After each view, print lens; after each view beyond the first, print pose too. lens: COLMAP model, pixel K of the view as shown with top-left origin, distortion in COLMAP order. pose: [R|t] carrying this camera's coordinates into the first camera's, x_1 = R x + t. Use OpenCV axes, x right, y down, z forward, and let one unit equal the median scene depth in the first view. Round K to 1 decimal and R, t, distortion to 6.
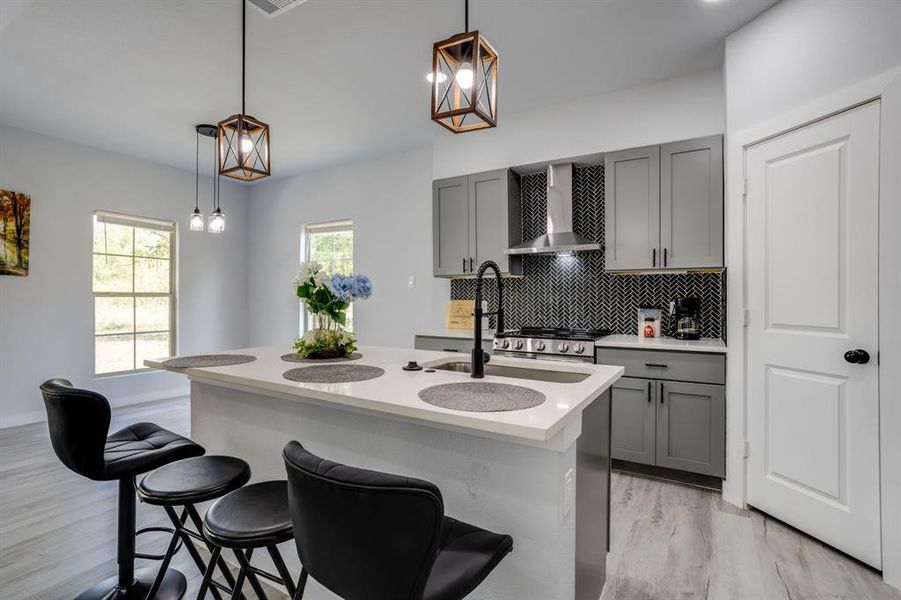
lens RADIAL K [[441.9, 0, 437.2], [0, 441.9, 300.3], [0, 0, 1]] dist [-0.041840, 0.030676]
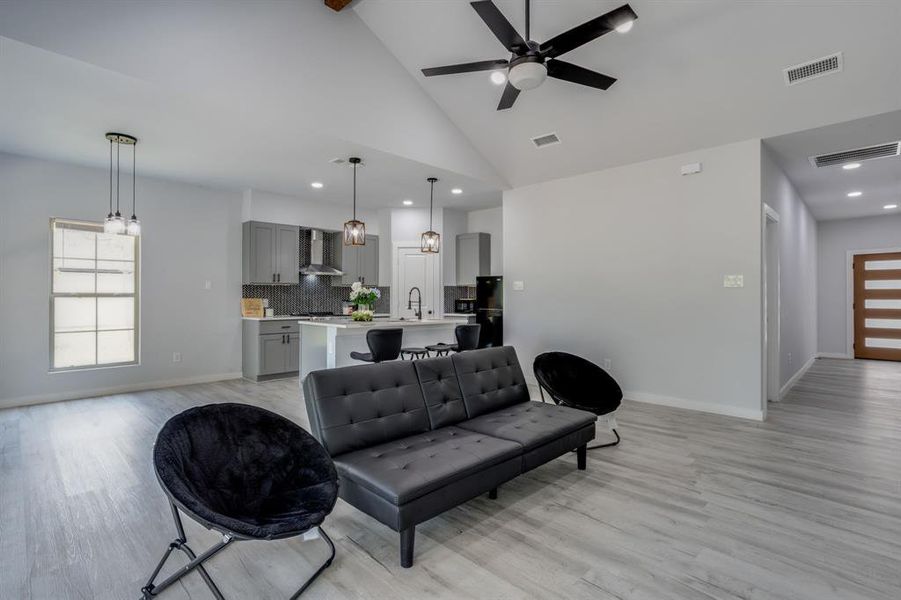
lens RADIAL K [[441.9, 0, 437.2], [0, 441.9, 300.3], [0, 0, 1]] dist [-0.041840, 0.030676]
pose [[0.219845, -0.011957, 0.975462, -1.484653], [0.003646, 0.999928, 0.011435, -0.010038], [-0.975528, 0.001042, 0.219873, 0.034524]]
